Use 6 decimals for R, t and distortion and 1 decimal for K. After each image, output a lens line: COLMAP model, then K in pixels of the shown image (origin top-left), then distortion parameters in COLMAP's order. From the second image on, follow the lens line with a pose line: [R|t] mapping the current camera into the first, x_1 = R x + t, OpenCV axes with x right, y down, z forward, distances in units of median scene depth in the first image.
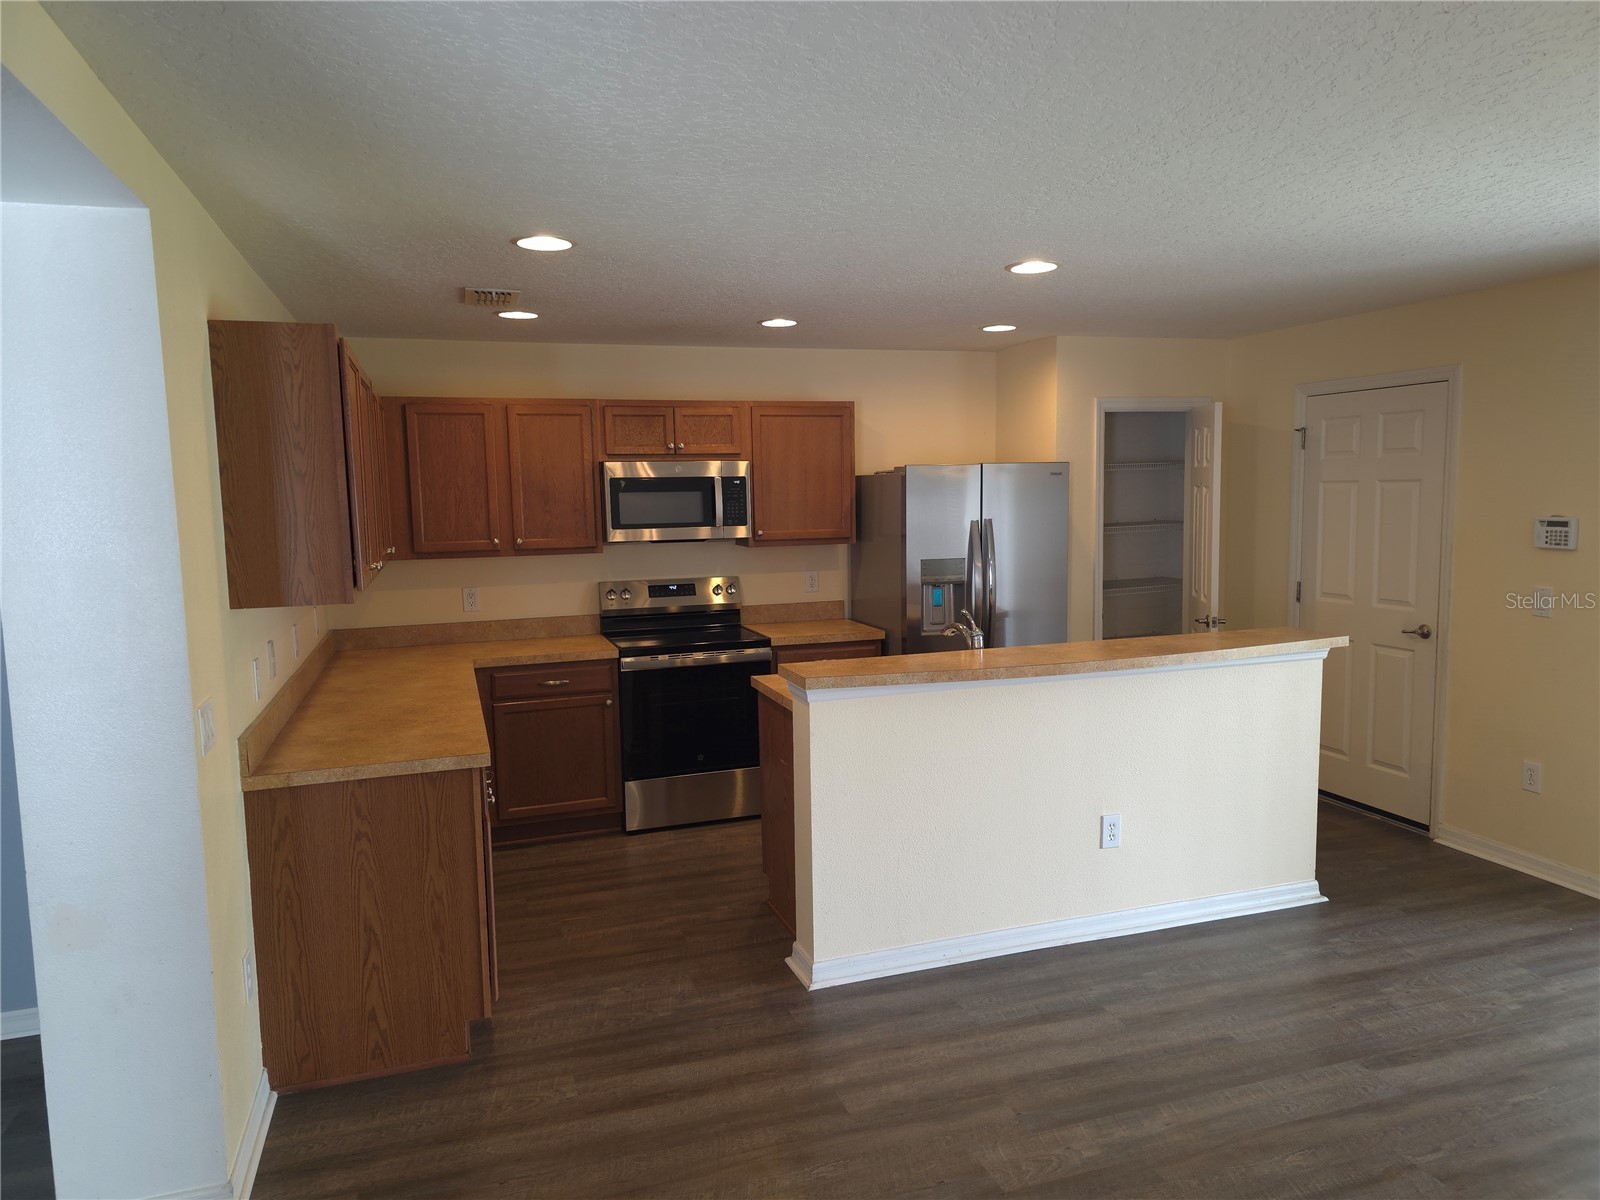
lens RADIAL K [[1067.1, 0, 800.0], [0, 1067.1, 600.0], [0, 0, 1]] dist [0.045807, -0.042925]
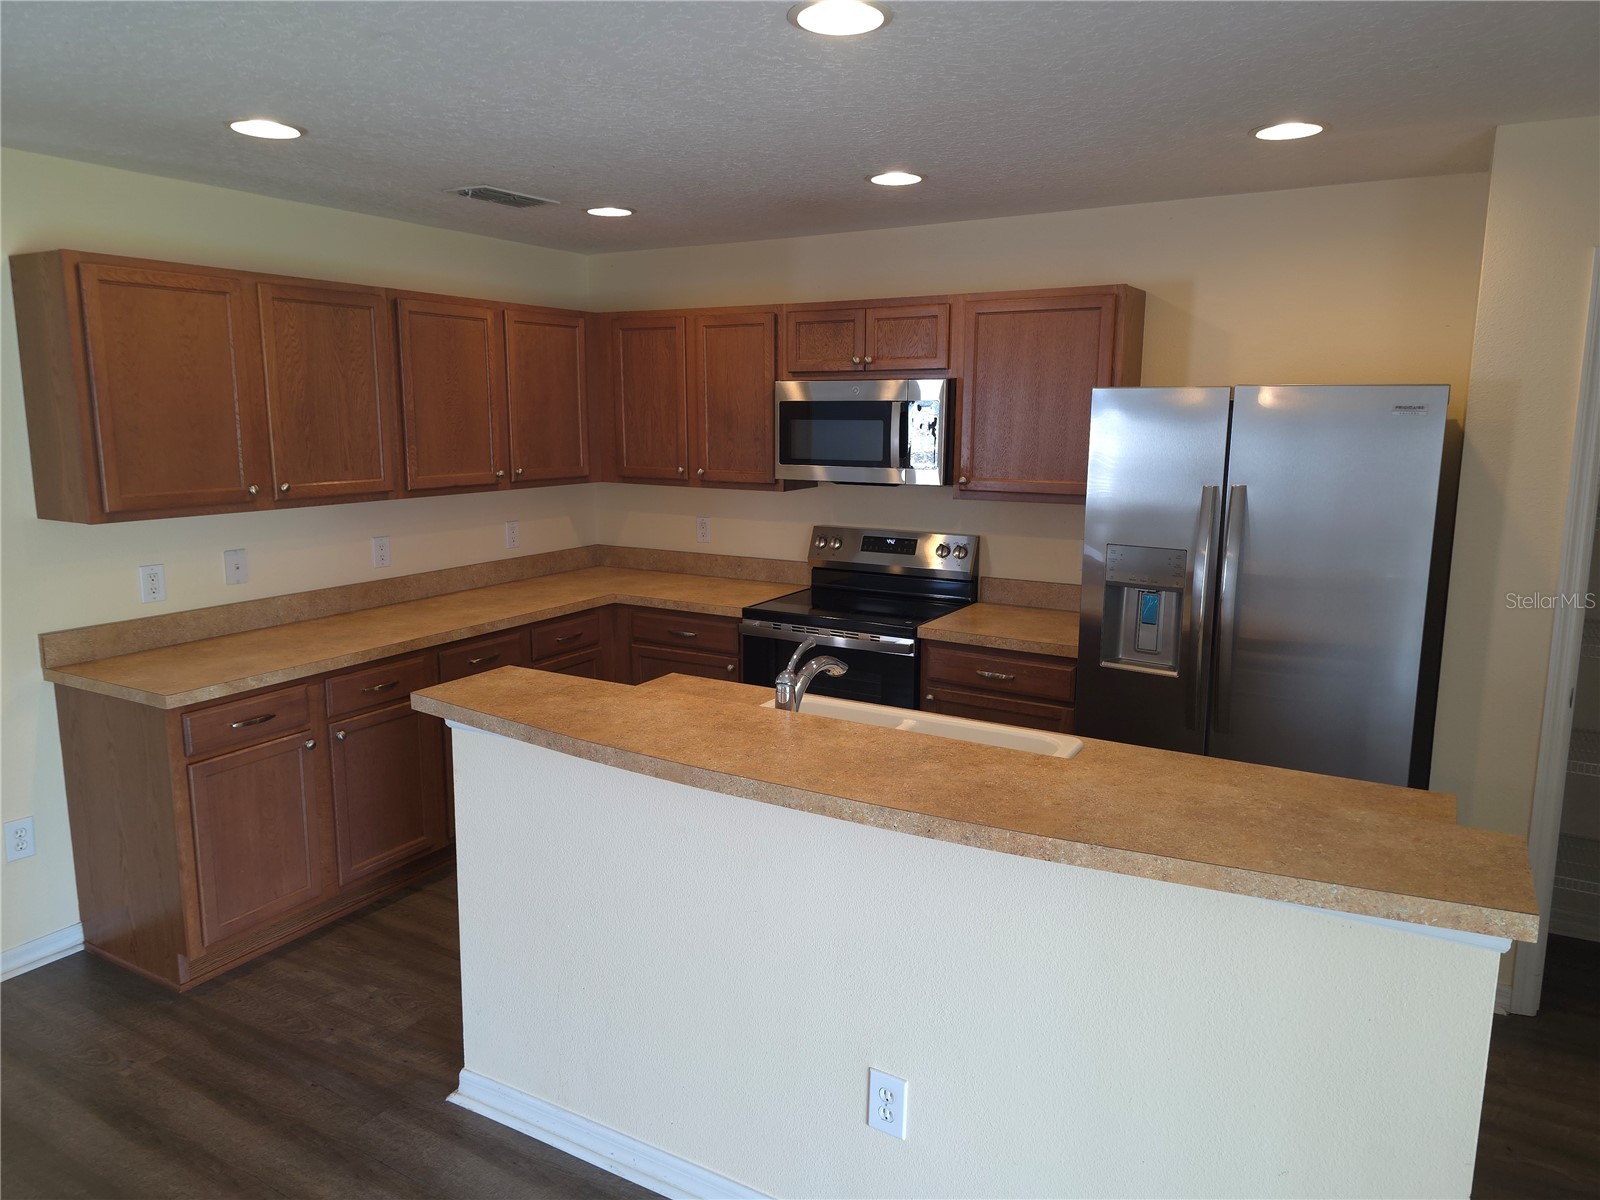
lens RADIAL K [[1066.3, 0, 803.0], [0, 1066.3, 585.1], [0, 0, 1]] dist [0.051835, -0.049272]
pose [[0.663076, 0.146139, -0.734148, 0.468906], [-0.093296, 0.989245, 0.112654, -0.069720], [0.742715, -0.006205, 0.669578, 0.473464]]
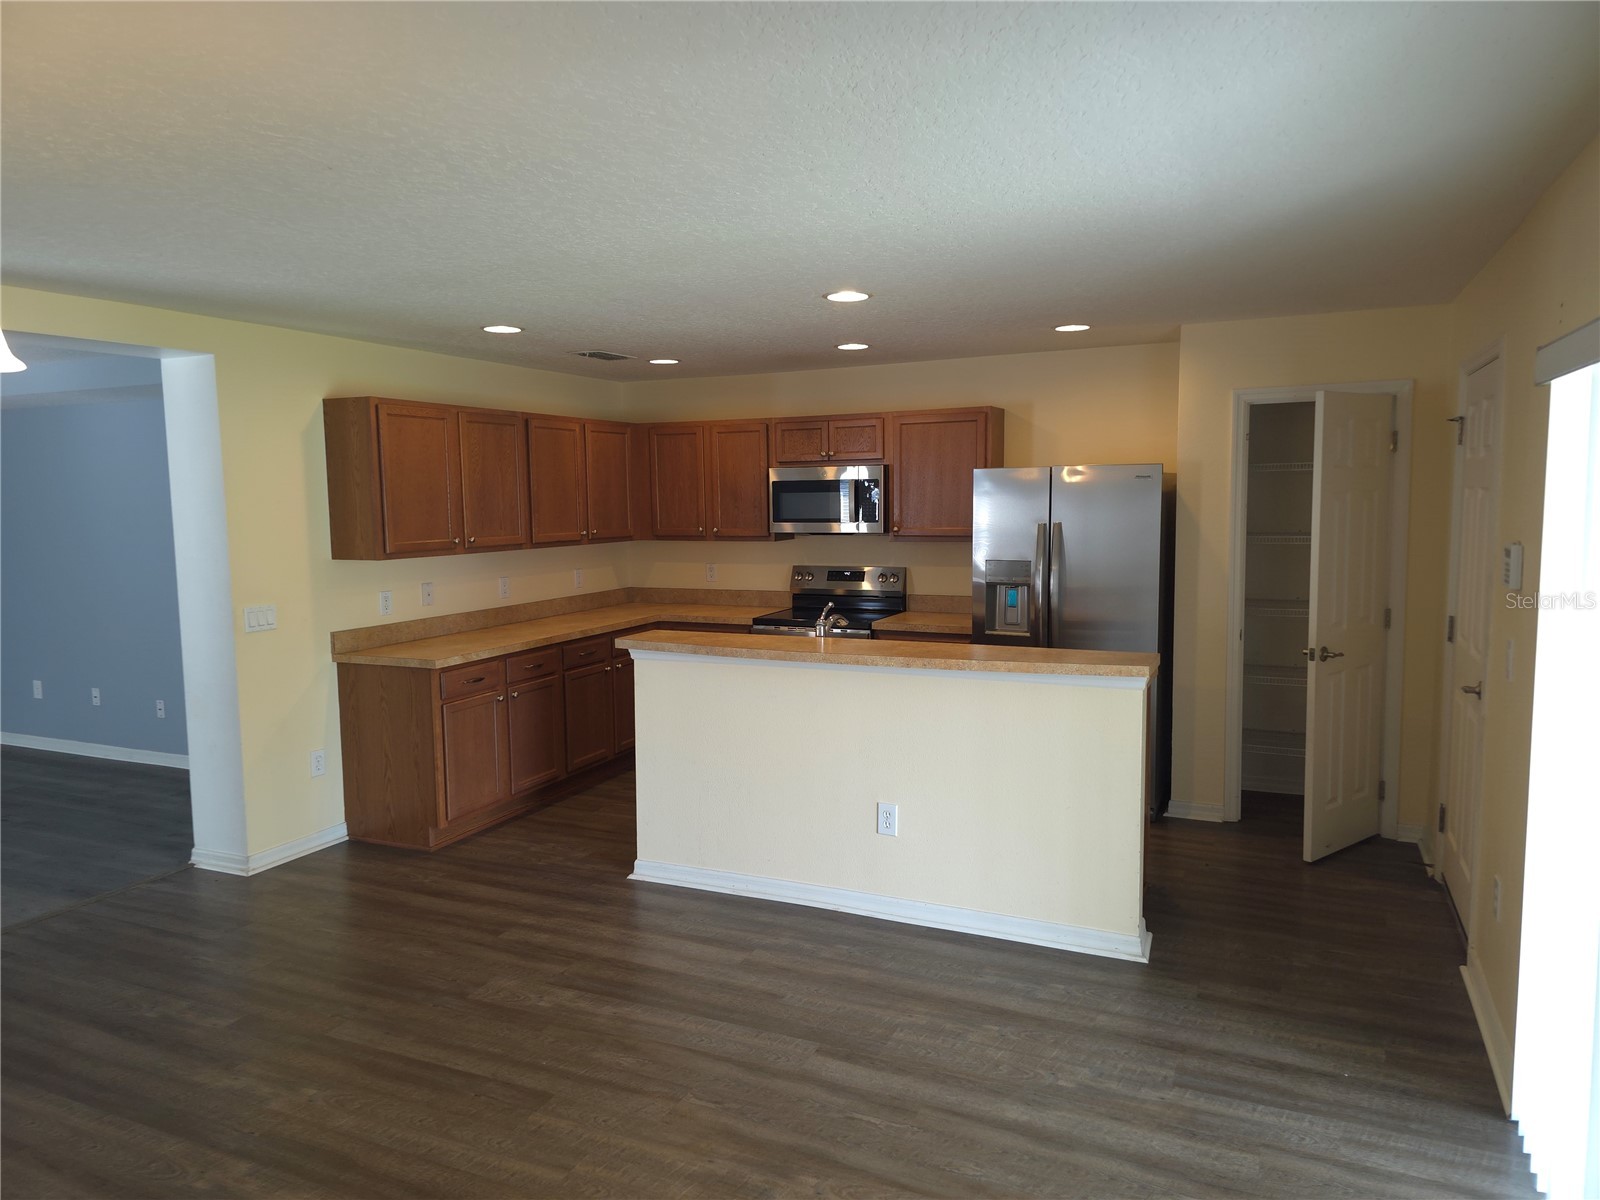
lens RADIAL K [[1059.3, 0, 807.9], [0, 1059.3, 597.4], [0, 0, 1]] dist [0.056153, -0.057449]
pose [[0.734251, 0.076741, -0.674527, 0.708222], [-0.070665, 0.996833, 0.036487, -0.027979], [0.675190, 0.020875, 0.737348, 0.127662]]
